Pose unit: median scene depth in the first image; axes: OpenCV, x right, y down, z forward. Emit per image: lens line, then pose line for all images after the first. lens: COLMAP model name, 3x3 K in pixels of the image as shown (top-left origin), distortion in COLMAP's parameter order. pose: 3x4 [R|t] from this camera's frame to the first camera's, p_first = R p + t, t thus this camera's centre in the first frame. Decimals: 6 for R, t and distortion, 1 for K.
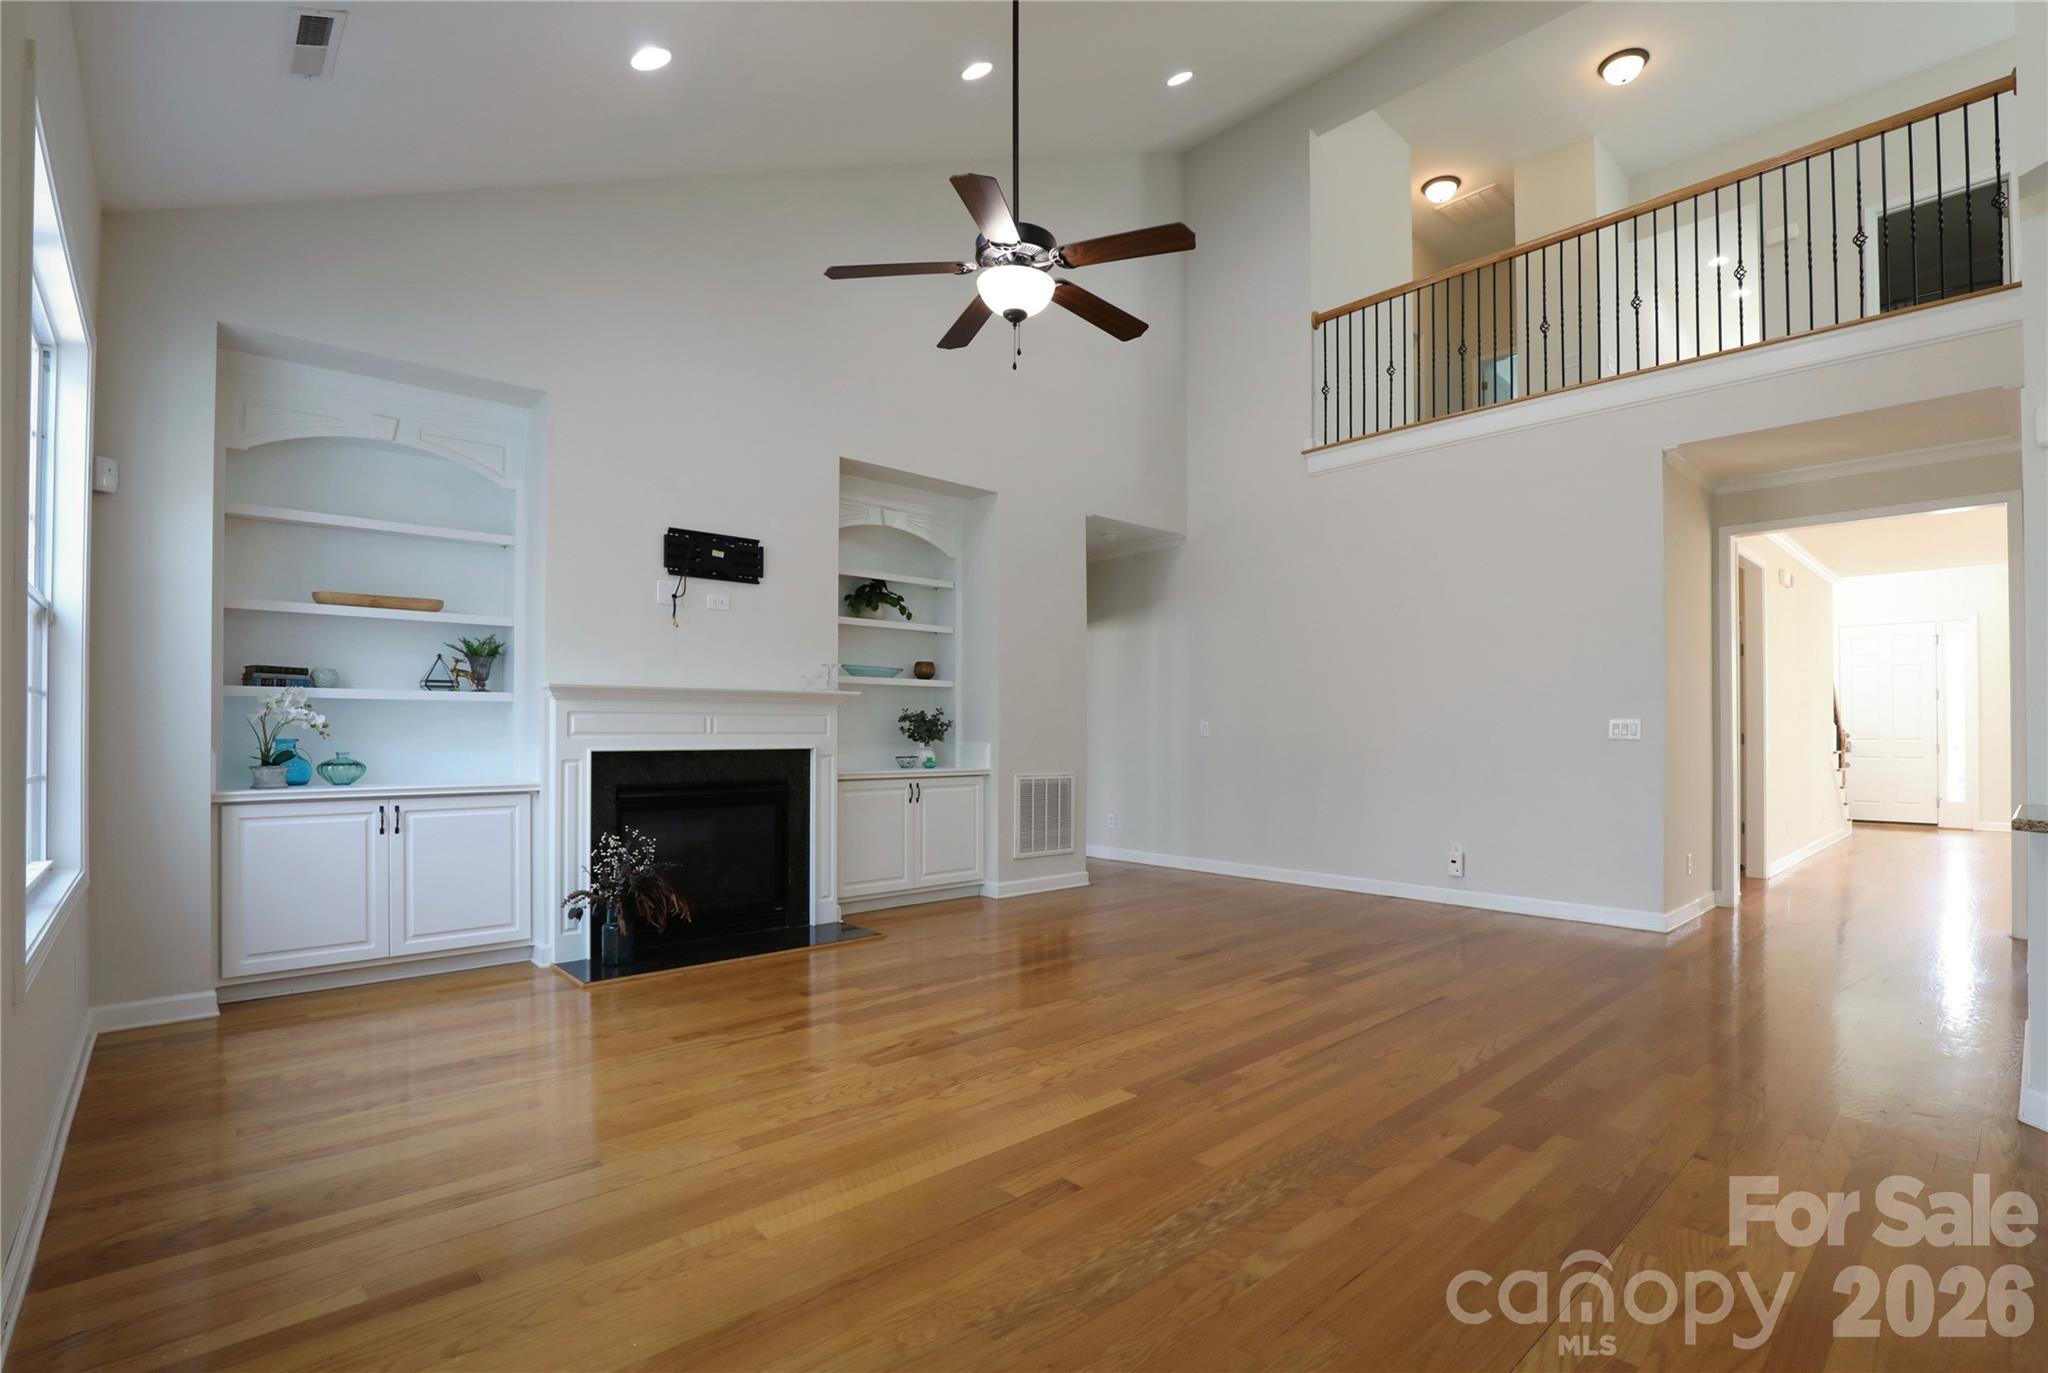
lens RADIAL K [[946.1, 0, 1055.0], [0, 946.1, 744.2], [0, 0, 1]] dist [-0.032258, 0.002824]
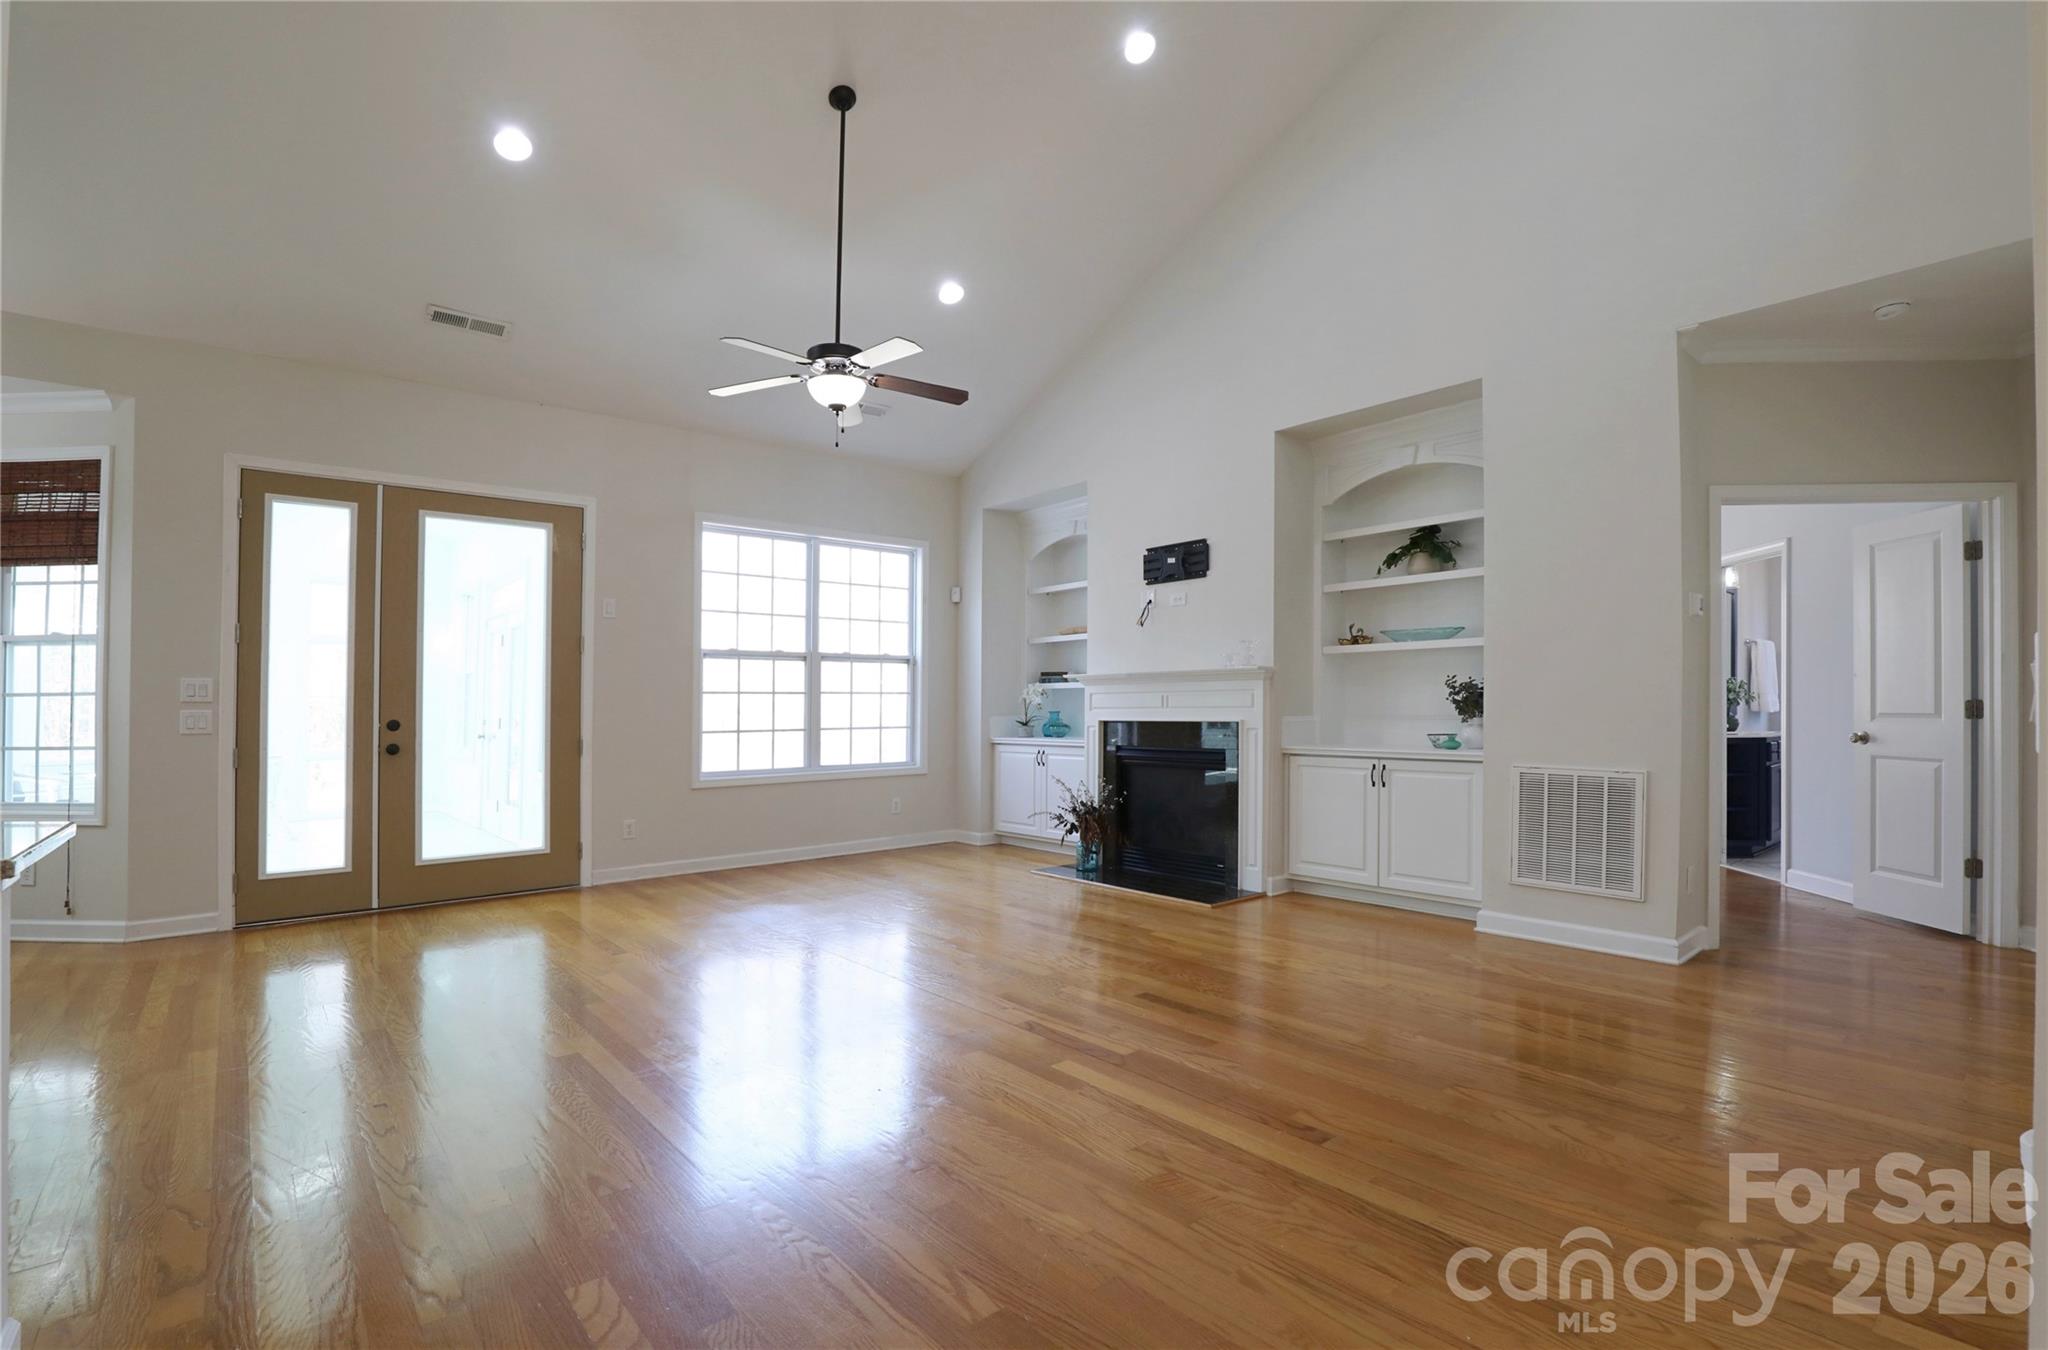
lens RADIAL K [[946.1, 0, 1090.6], [0, 946.1, 692.1], [0, 0, 1]] dist [-0.032258, 0.002824]
pose [[-0.008011, -0.019626, -0.999775, 0.658507], [-0.007691, 0.999779, -0.019564, -0.005206], [0.999938, 0.007533, -0.008160, 0.689737]]
